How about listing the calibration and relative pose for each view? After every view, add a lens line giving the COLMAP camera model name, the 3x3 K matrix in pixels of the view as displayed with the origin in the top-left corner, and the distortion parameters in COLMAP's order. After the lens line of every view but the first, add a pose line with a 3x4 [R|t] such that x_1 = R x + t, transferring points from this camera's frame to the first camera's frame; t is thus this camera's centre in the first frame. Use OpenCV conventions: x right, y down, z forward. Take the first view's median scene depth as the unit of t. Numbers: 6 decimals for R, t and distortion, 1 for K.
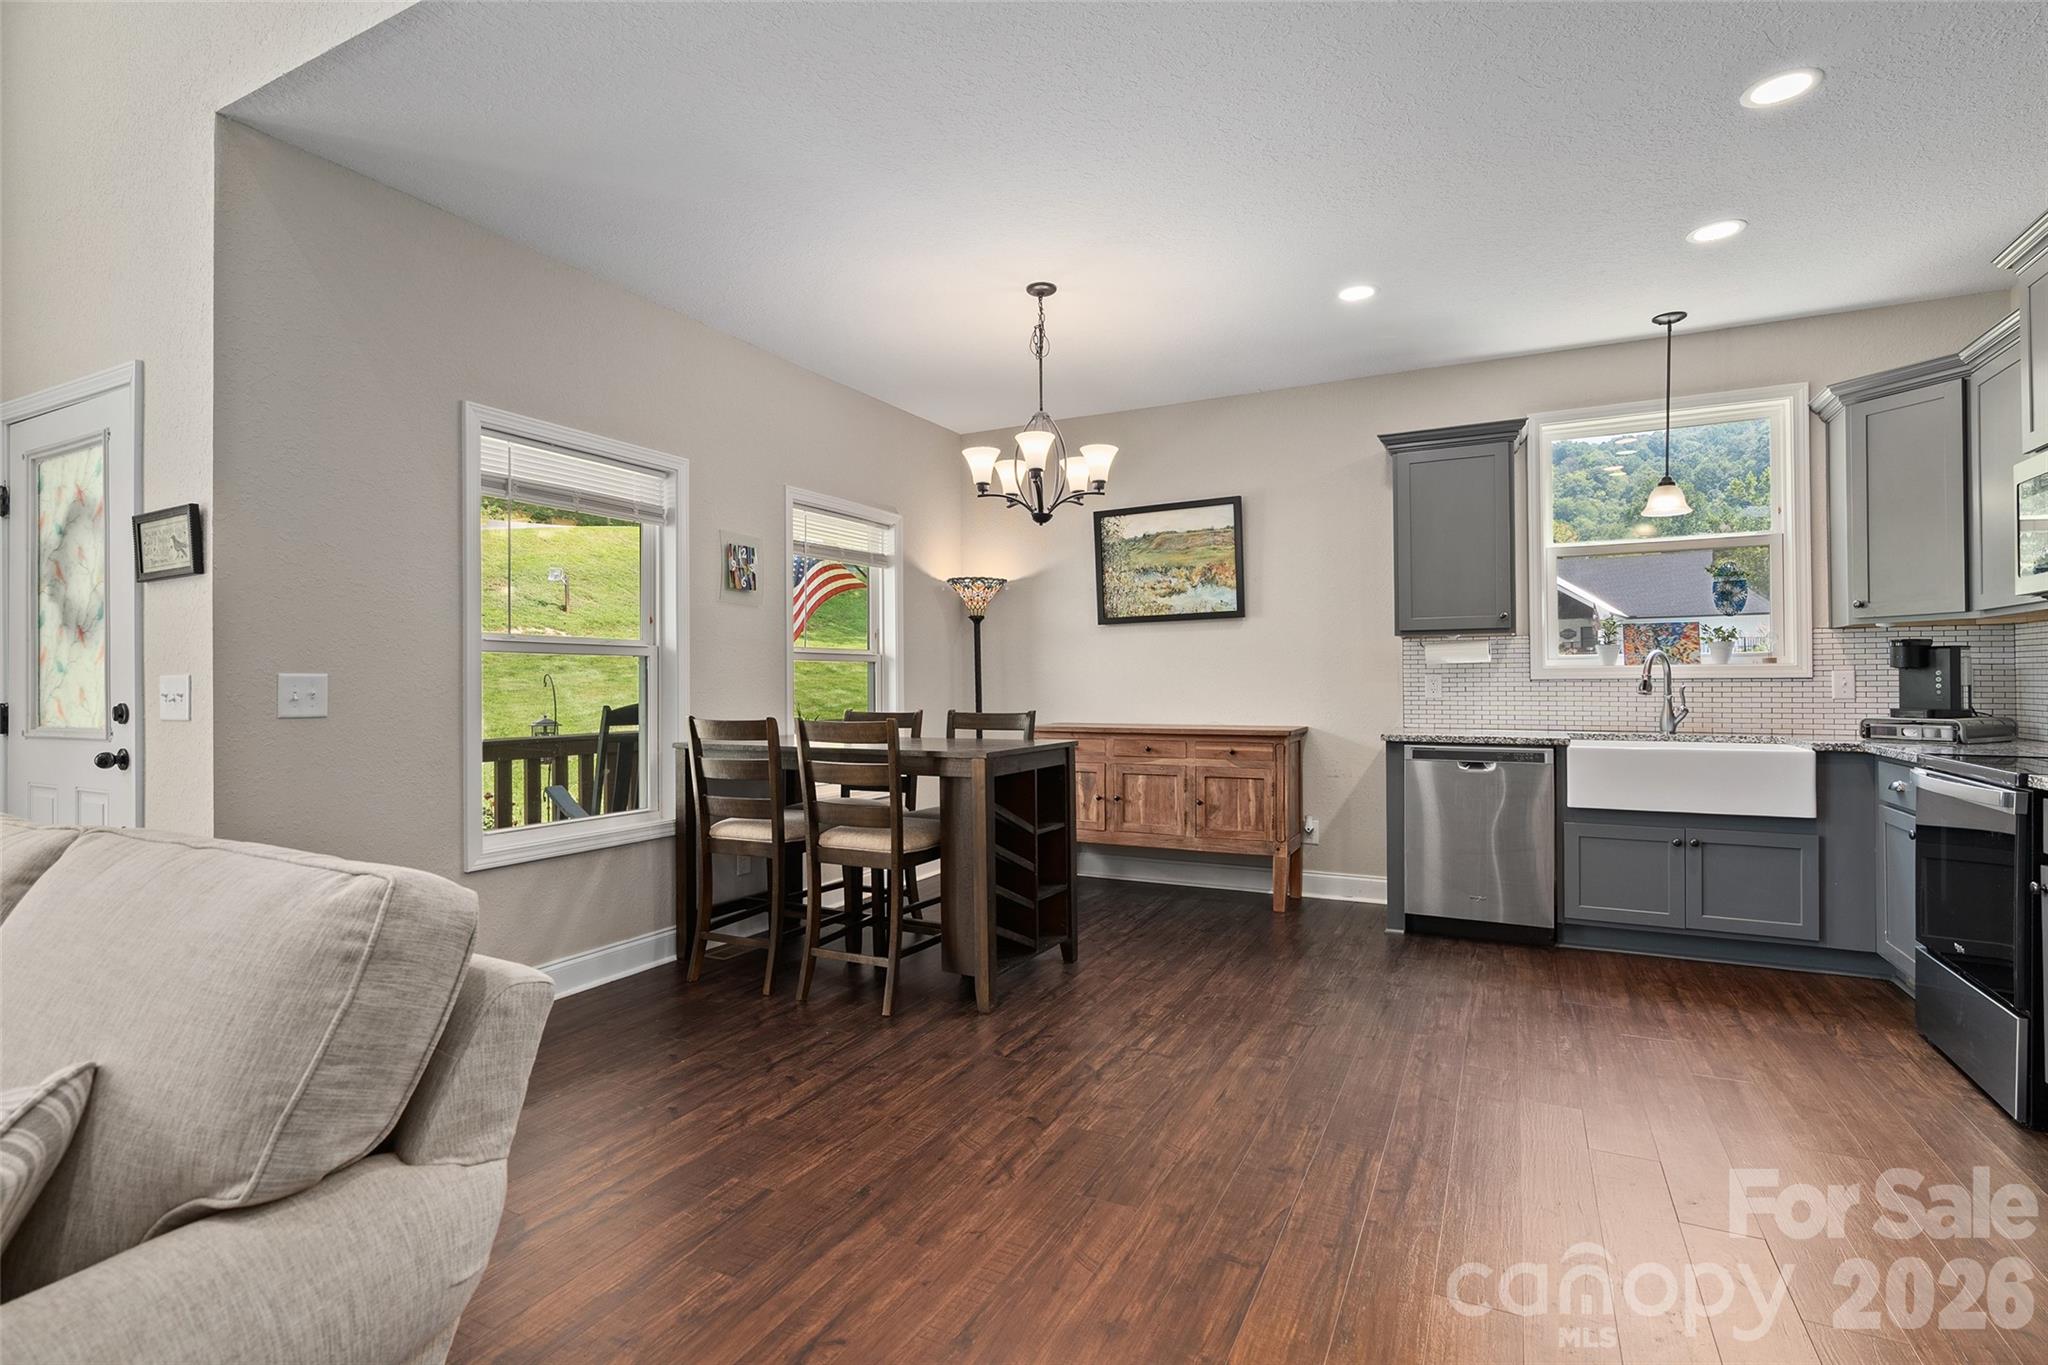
lens RADIAL K [[981.0, 0, 1025.0], [0, 981.0, 675.9], [0, 0, 1]] dist [-0.004605, 0.003025]
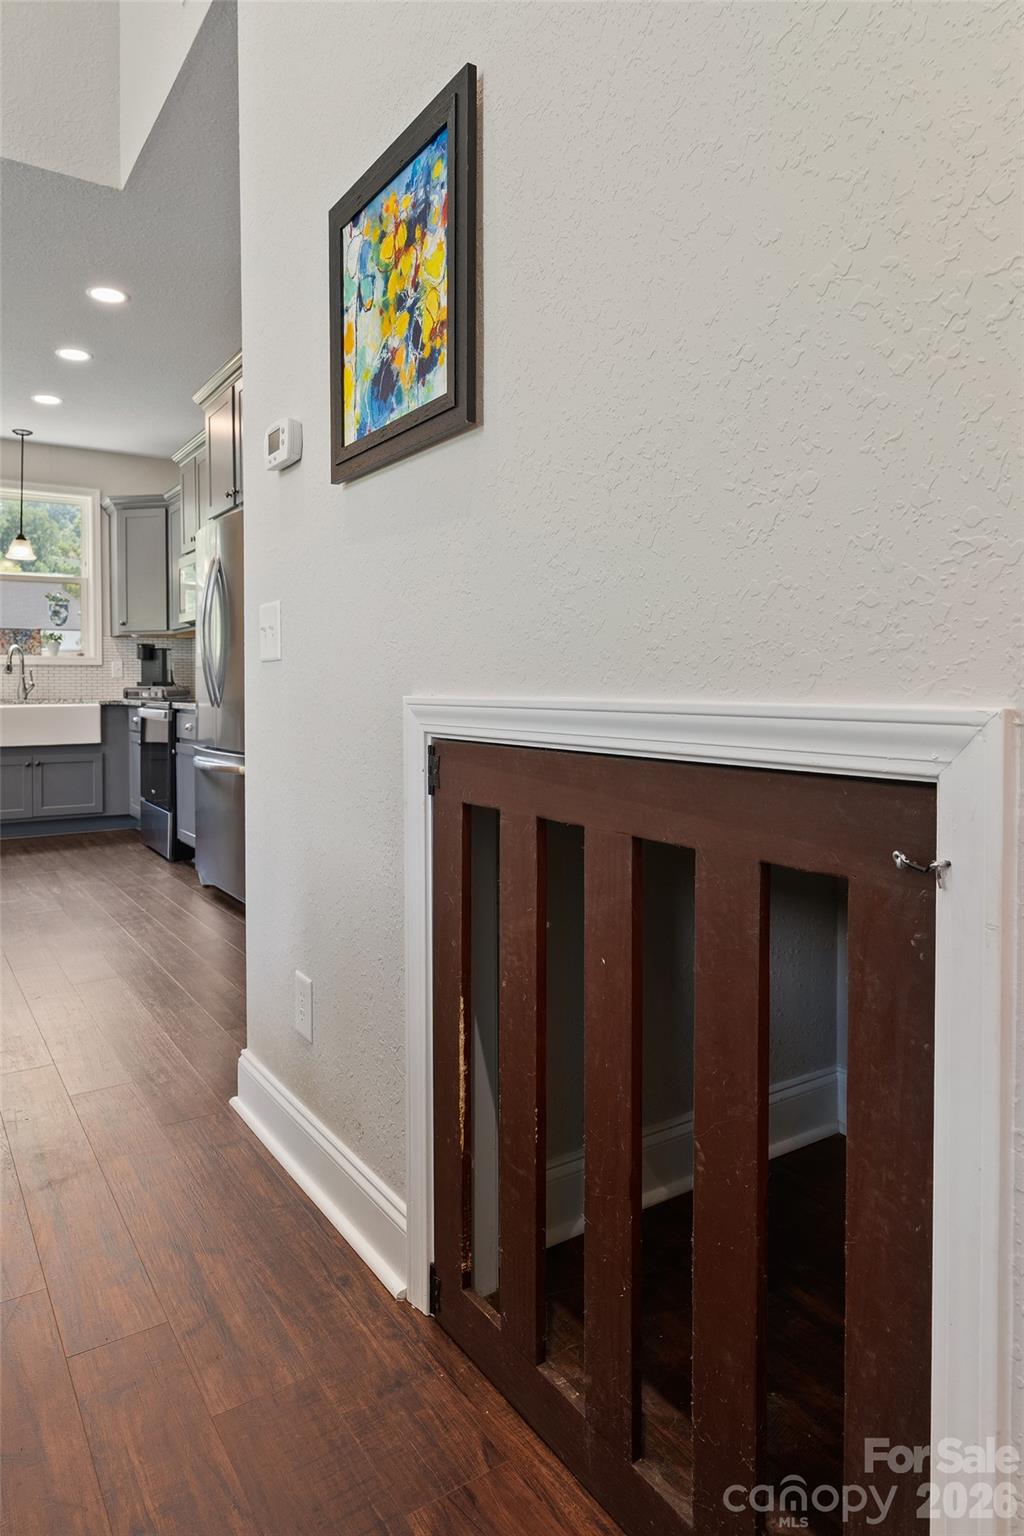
lens RADIAL K [[952.0, 0, 512.9], [0, 952.0, 703.9], [0, 0, 1]] dist [-0.014406, 0.000659]
pose [[0.494358, -0.013034, 0.869160, -0.273157], [-0.004738, 0.999832, 0.017688, 0.035954], [-0.869245, -0.012862, 0.494214, -0.430012]]
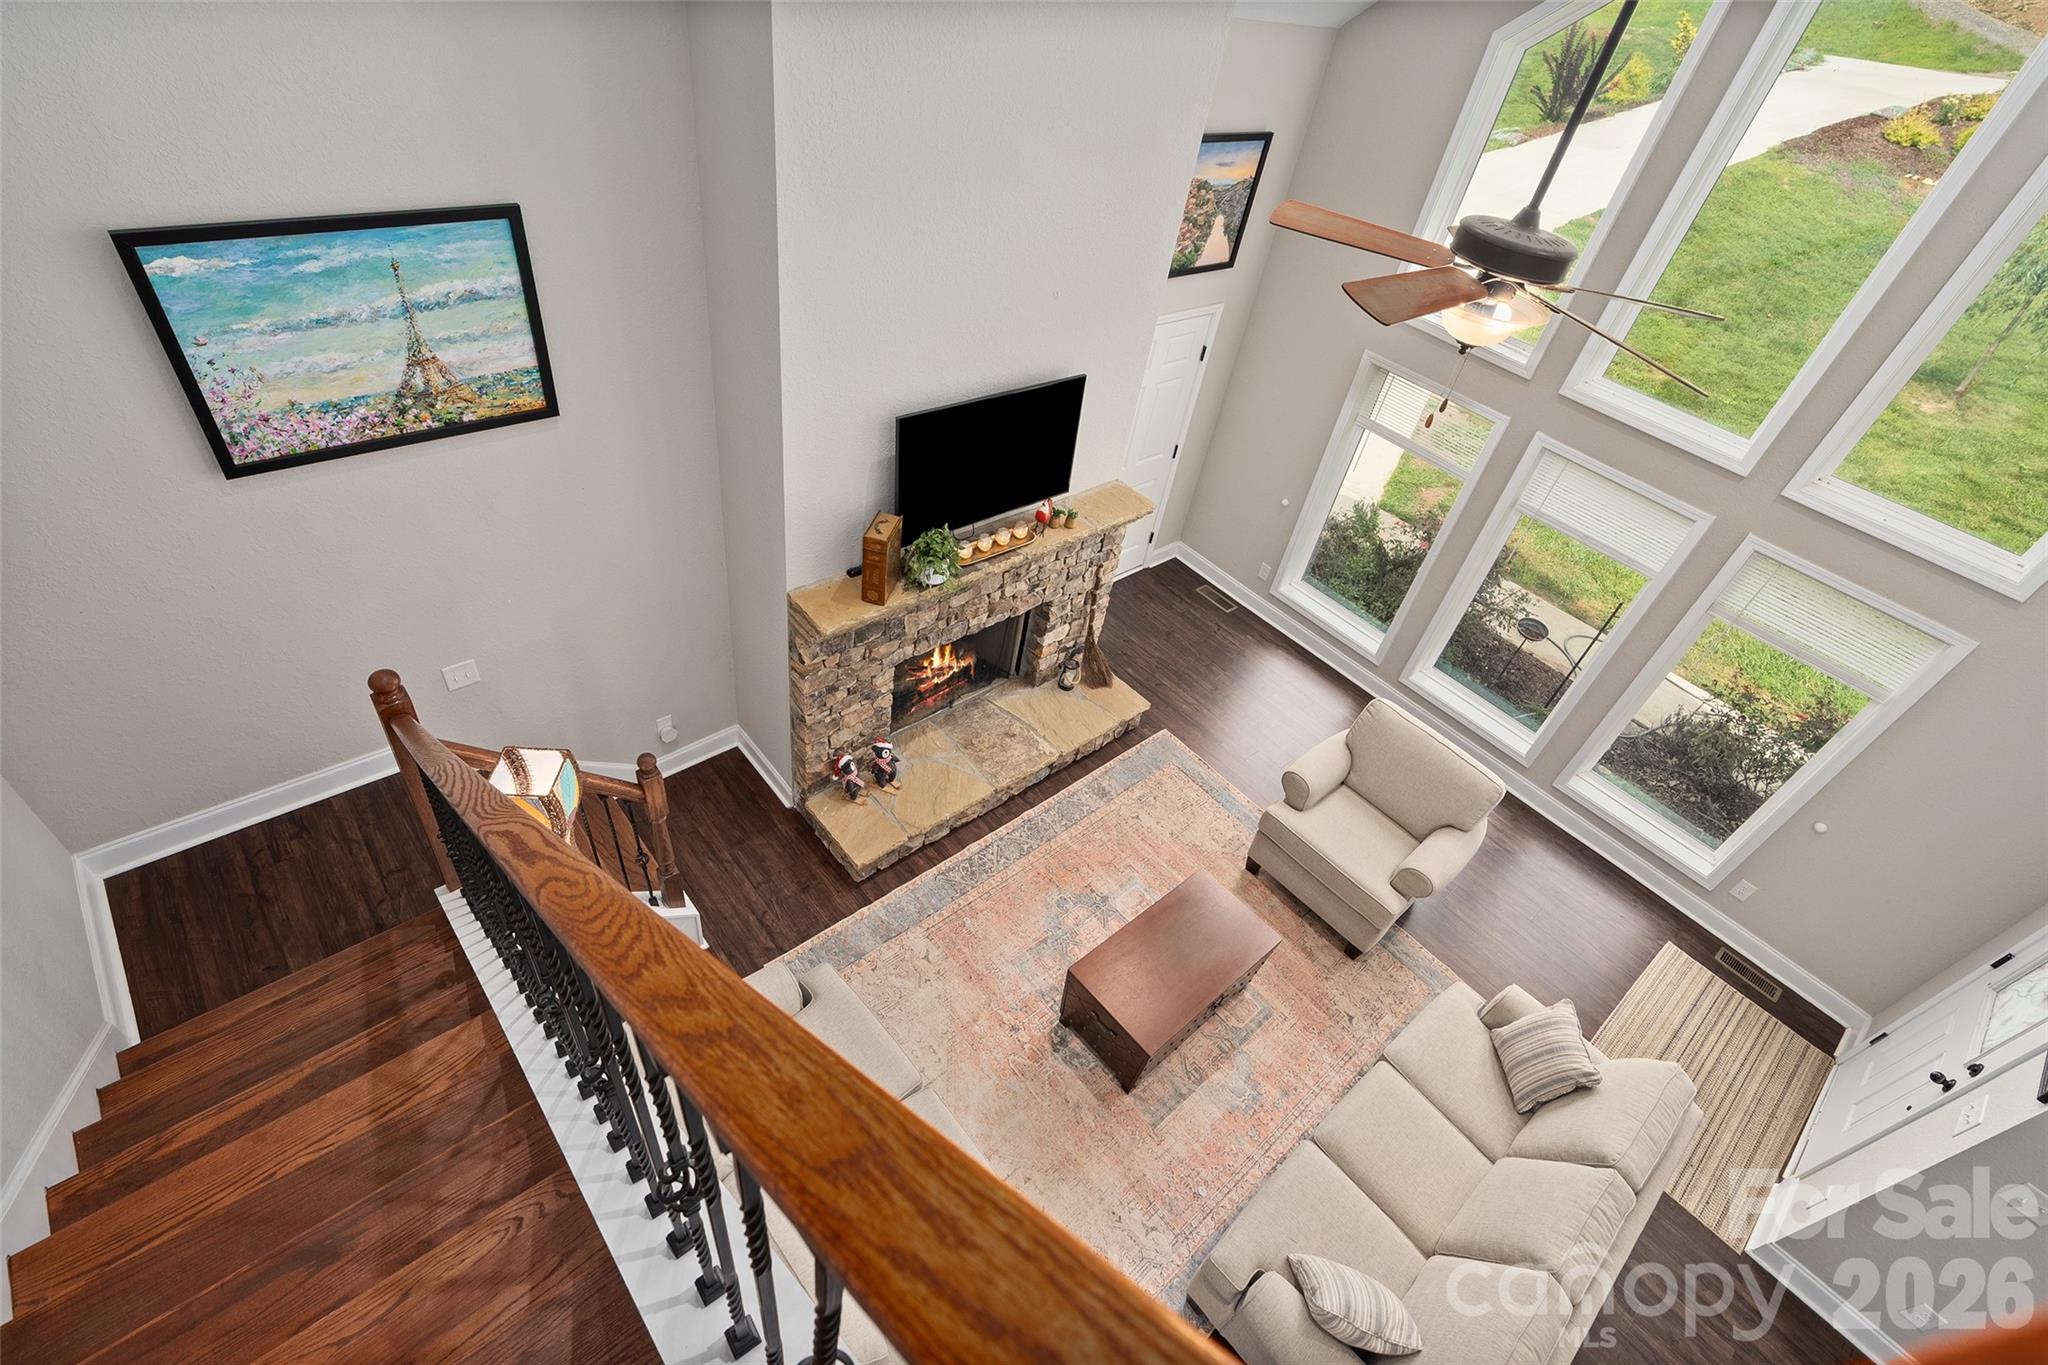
lens RADIAL K [[920.9, 0, 1022.8], [0, 920.9, 672.5], [0, 0, 1]] dist [-0.009420, 0.002274]
pose [[-0.371527, 0.577528, -0.726931, 0.110031], [-0.136343, 0.740547, 0.658028, -0.693355], [0.918356, 0.343588, -0.196391, -0.098696]]
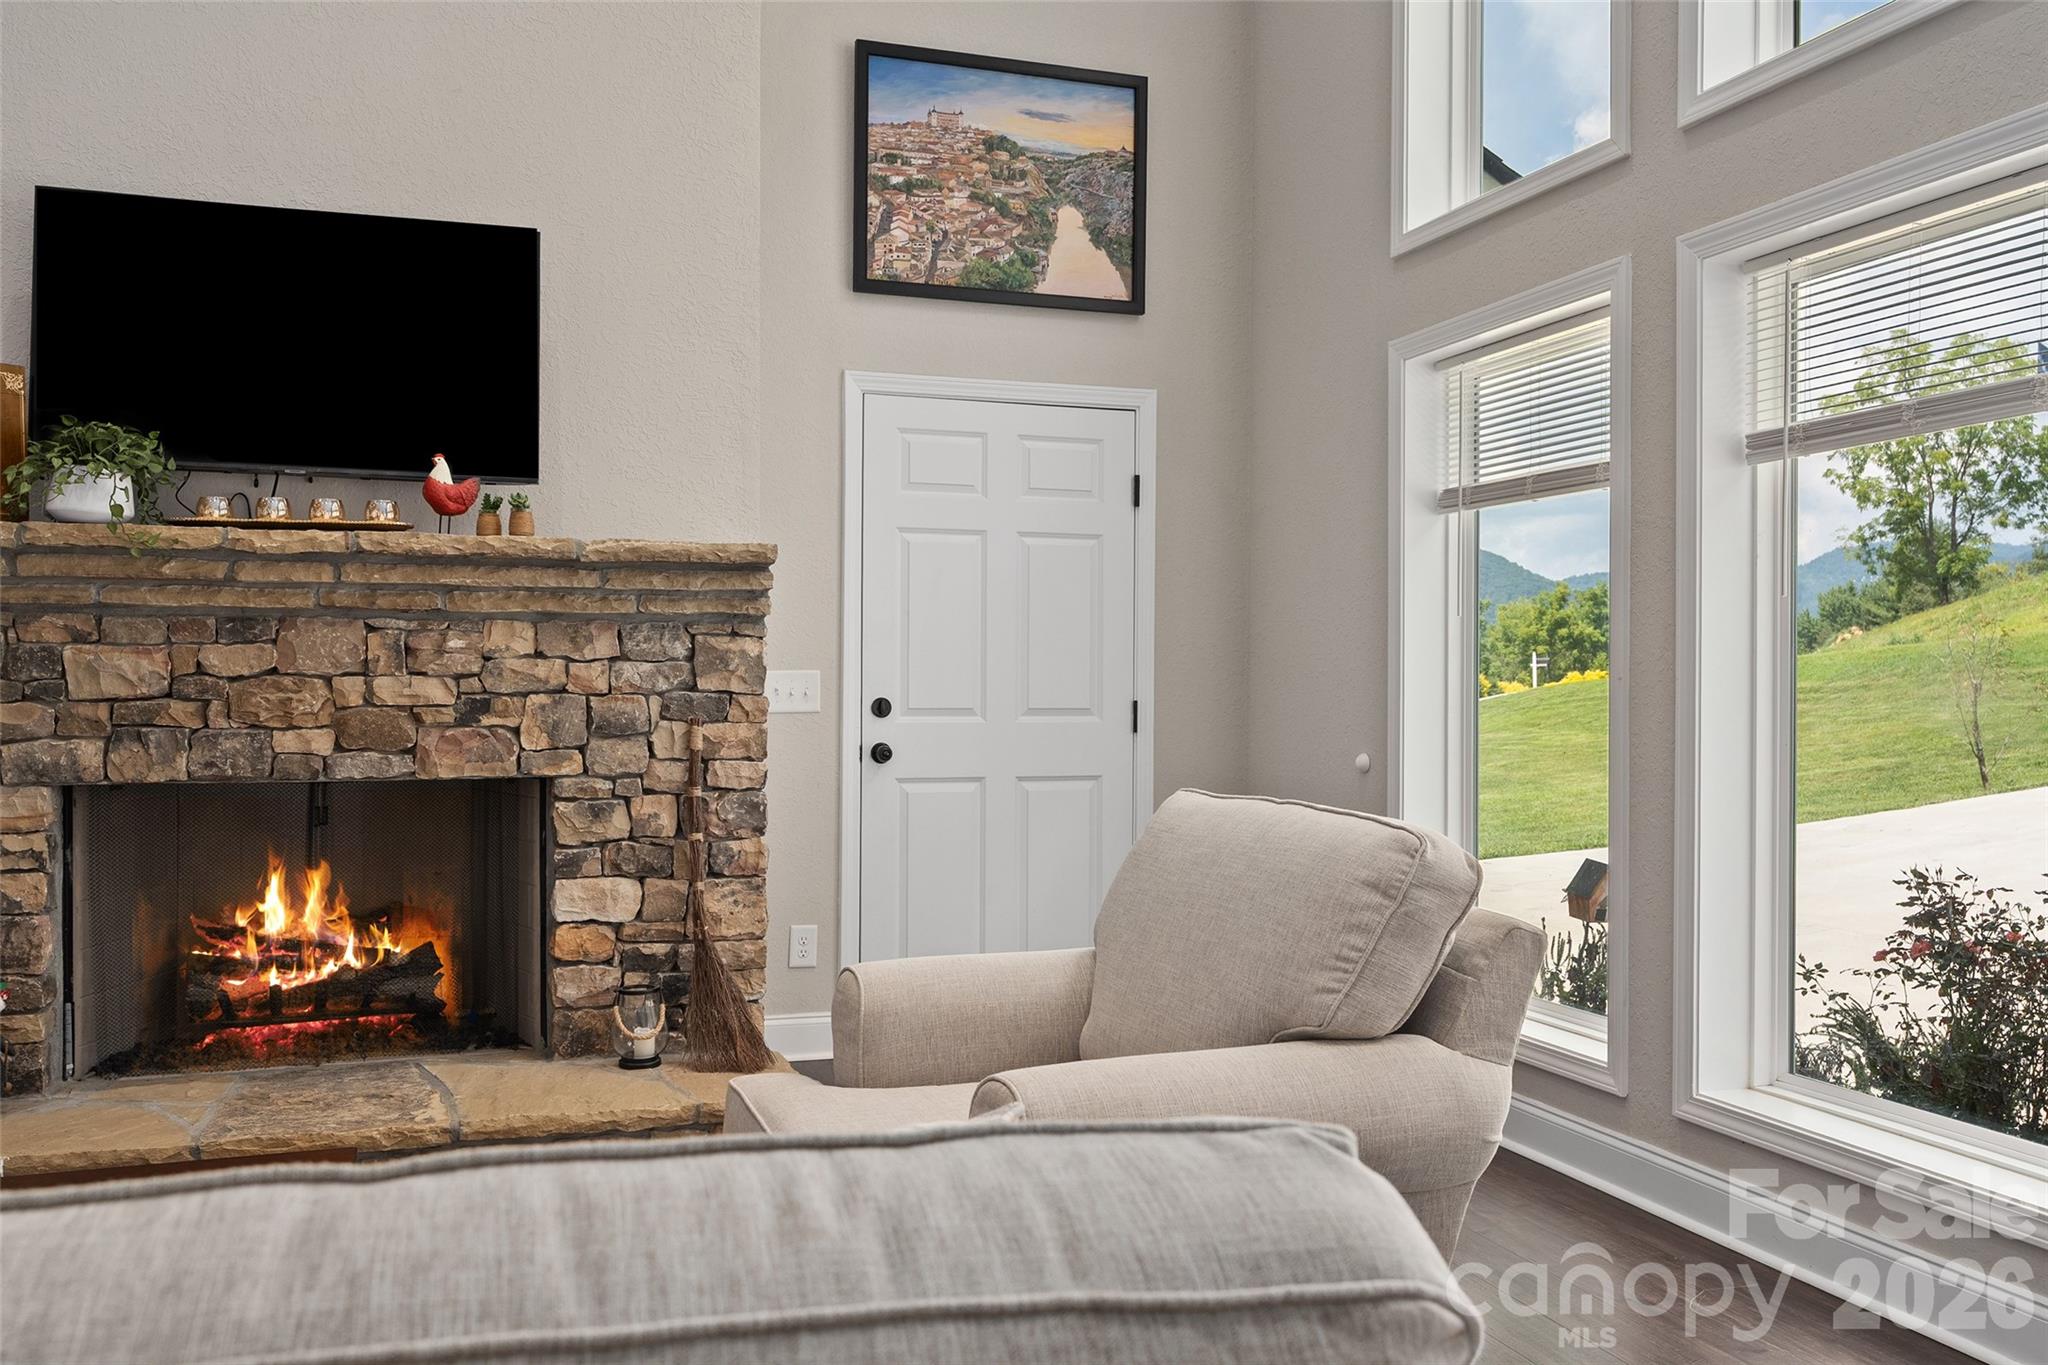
lens RADIAL K [[1594.7, 0, 995.9], [0, 1594.7, 696.9], [0, 0, 1]] dist [-0.007645, 0.017980]
pose [[-0.699183, 0.009425, -0.714881, -0.397322], [0.003451, 0.999946, 0.009808, 0.005789], [0.714934, 0.004391, -0.699178, 0.493263]]
